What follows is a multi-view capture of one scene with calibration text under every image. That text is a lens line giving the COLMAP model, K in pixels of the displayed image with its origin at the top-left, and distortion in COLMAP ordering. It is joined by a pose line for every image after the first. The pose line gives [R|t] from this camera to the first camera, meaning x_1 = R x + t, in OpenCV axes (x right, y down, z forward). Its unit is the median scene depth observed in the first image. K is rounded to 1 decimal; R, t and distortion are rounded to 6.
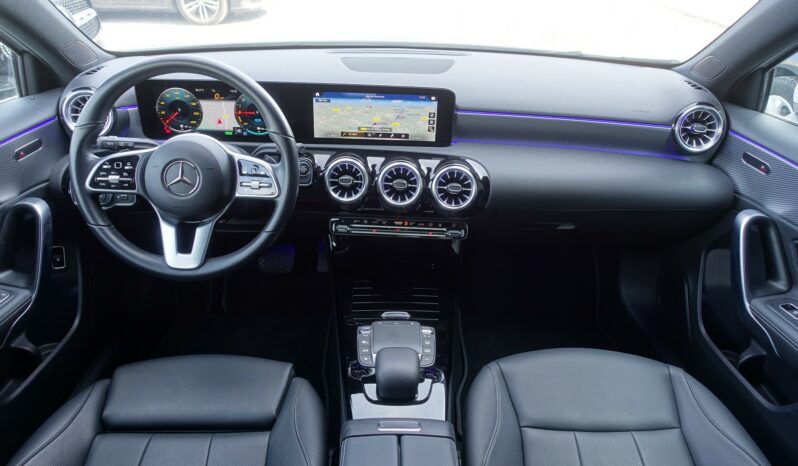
lens RADIAL K [[564.1, 0, 399.0], [0, 564.1, 233.0], [0, 0, 1]] dist [-0.003904, 0.001787]
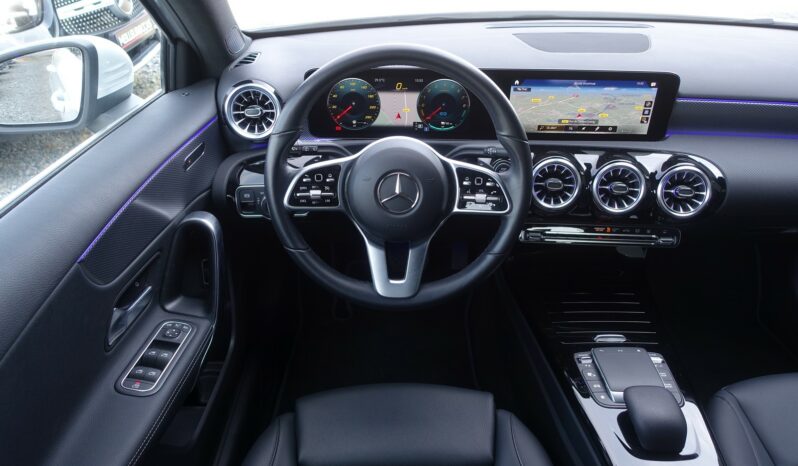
lens RADIAL K [[564.1, 0, 399.0], [0, 564.1, 233.0], [0, 0, 1]] dist [-0.003904, 0.001787]
pose [[0.999497, -0.012138, -0.029292, -0.304606], [0.014037, 0.997752, 0.065521, -0.078392], [0.028431, -0.065899, 0.997421, 0.132931]]
